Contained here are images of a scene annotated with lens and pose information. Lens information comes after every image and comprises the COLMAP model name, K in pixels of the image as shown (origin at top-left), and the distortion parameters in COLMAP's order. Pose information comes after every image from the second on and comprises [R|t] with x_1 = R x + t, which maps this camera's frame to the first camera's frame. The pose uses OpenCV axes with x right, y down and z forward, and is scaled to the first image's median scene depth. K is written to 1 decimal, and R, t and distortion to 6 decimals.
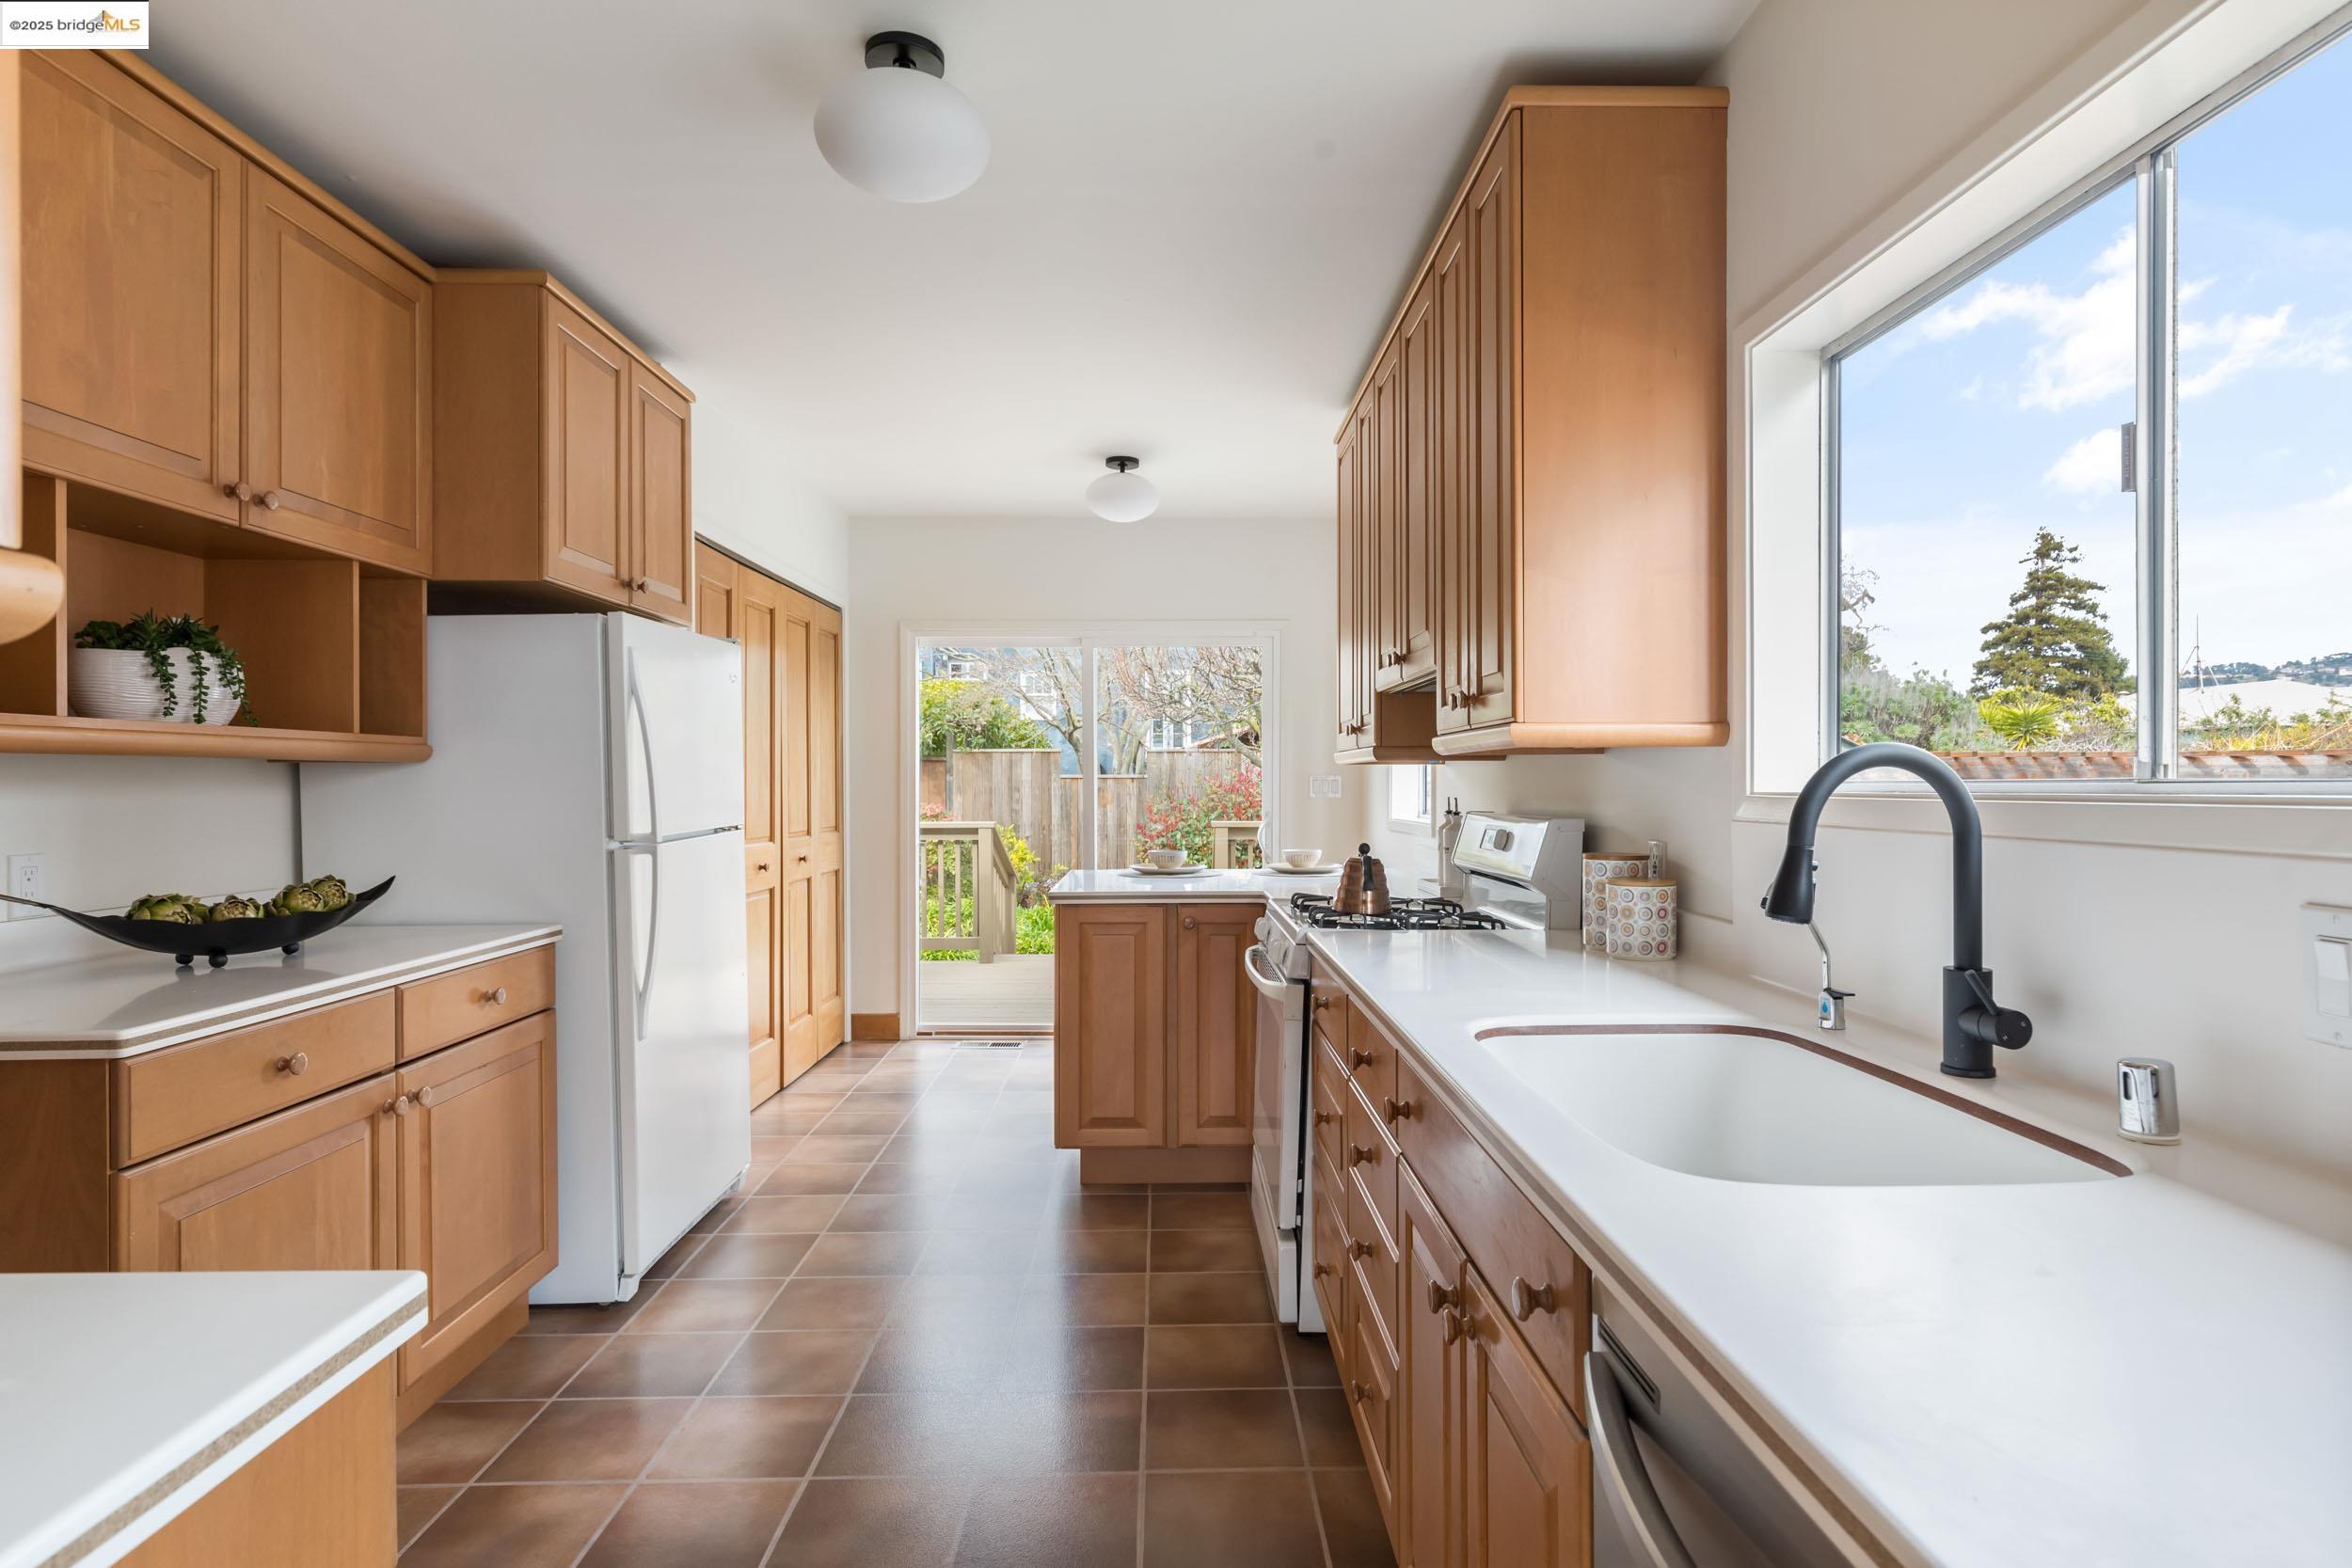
lens RADIAL K [[1285.0, 0, 1183.4], [0, 1285.0, 785.7], [0, 0, 1]] dist [0.013384, -0.000294]
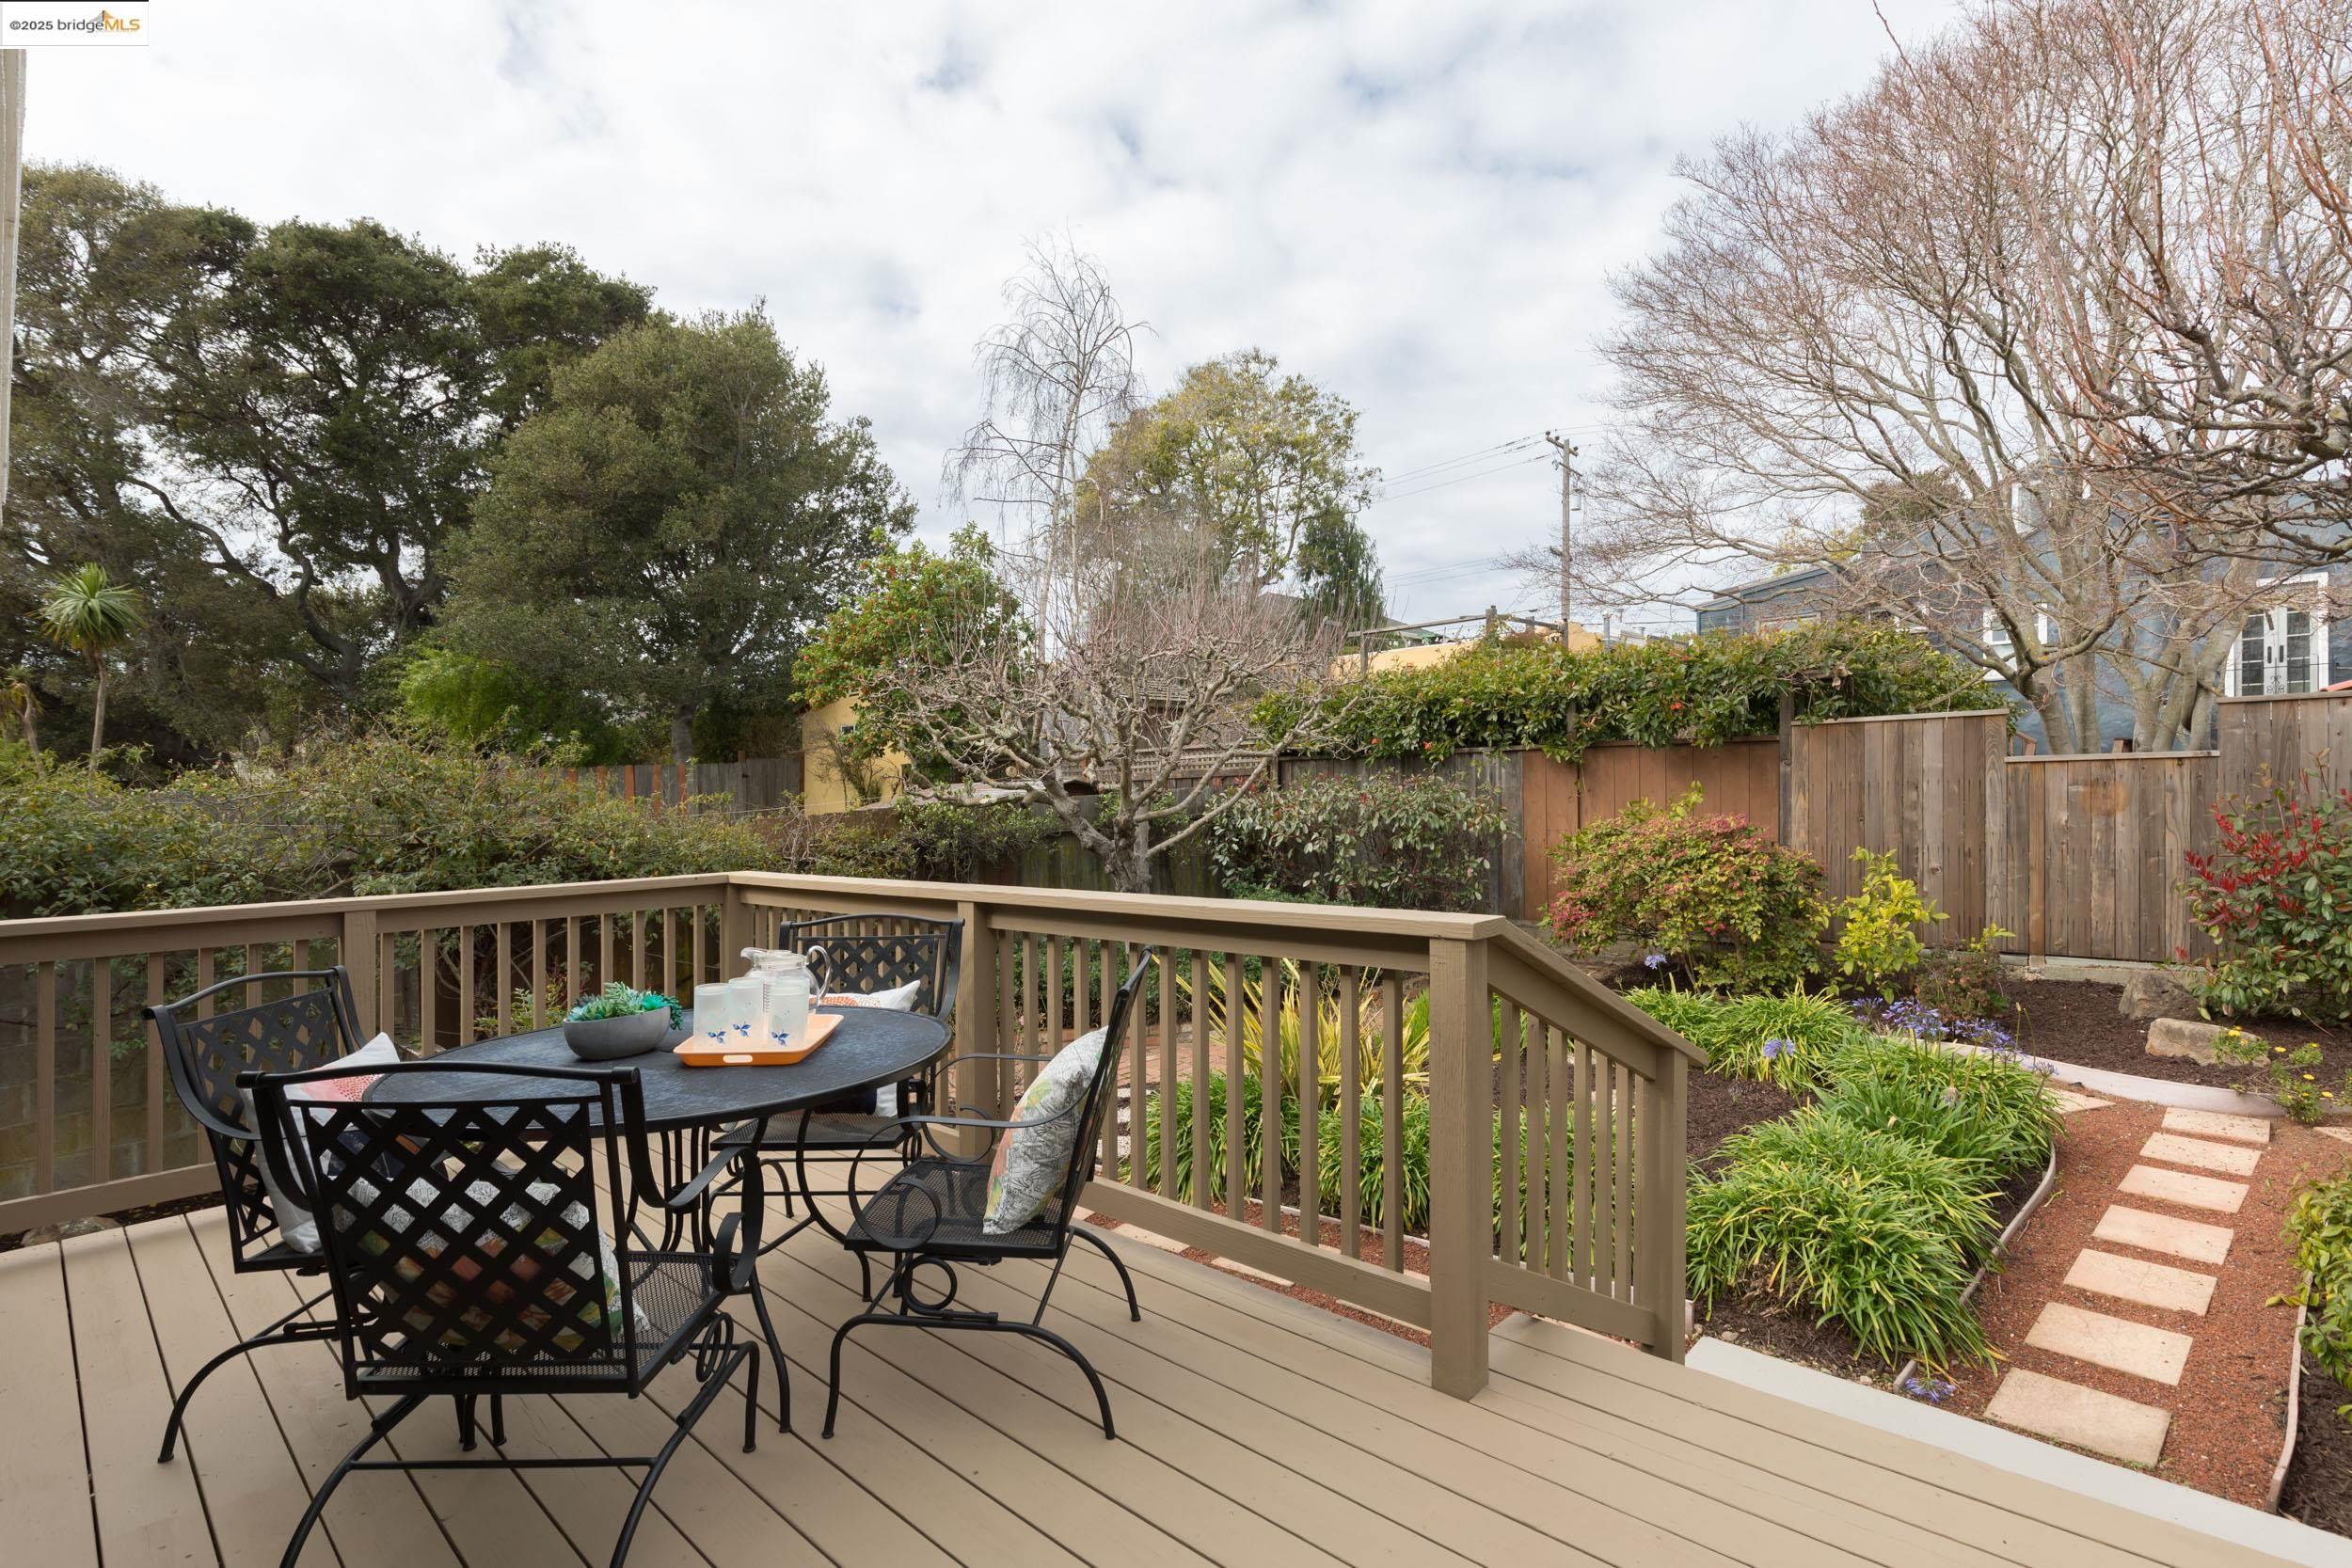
lens RADIAL K [[1191.4, 0, 1179.7], [0, 1191.4, 815.1], [0, 0, 1]] dist [0.003524, 0.001947]
pose [[0.730491, -0.002137, -0.682919, -0.007942], [0.021163, 0.999586, 0.019509, -0.001273], [0.682595, -0.028703, 0.730233, 0.506138]]
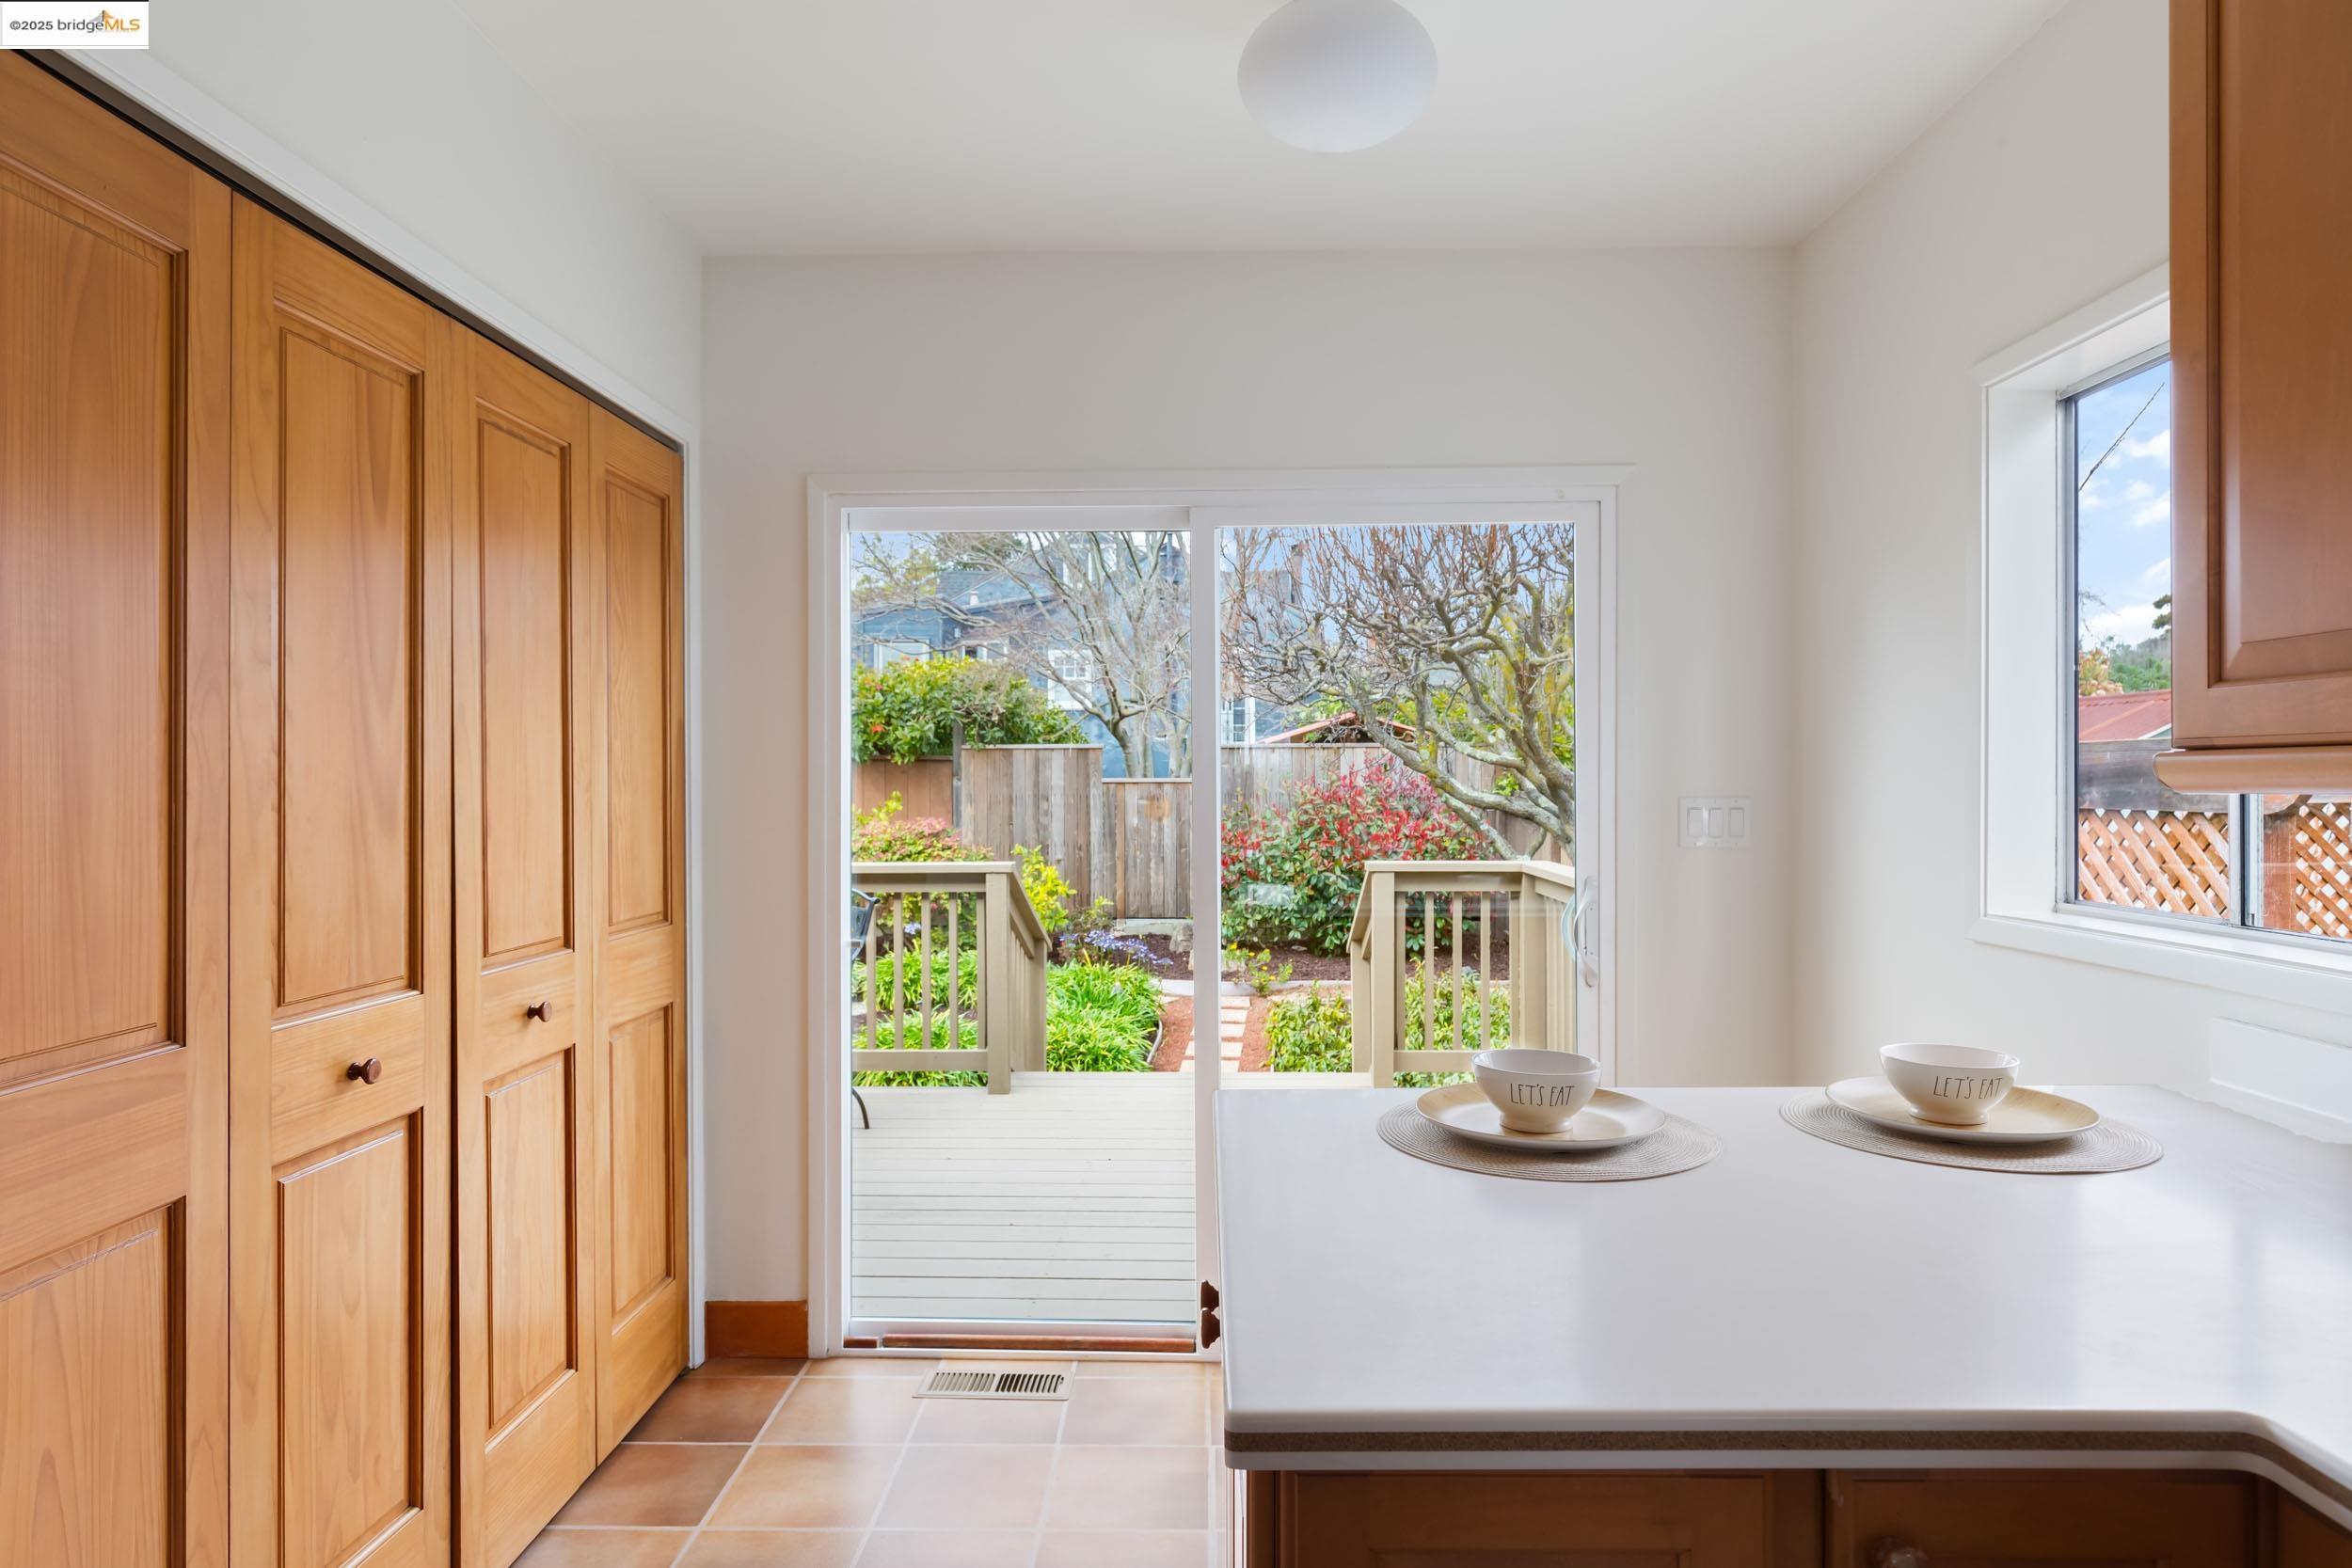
lens RADIAL K [[1397.2, 0, 1181.4], [0, 1397.2, 788.3], [0, 0, 1]] dist [0.003008, 0.000203]
pose [[0.999557, -0.001735, -0.029719, -0.031239], [0.001820, 0.999994, 0.002827, -0.006182], [0.029713, -0.002880, 0.999554, 0.226867]]
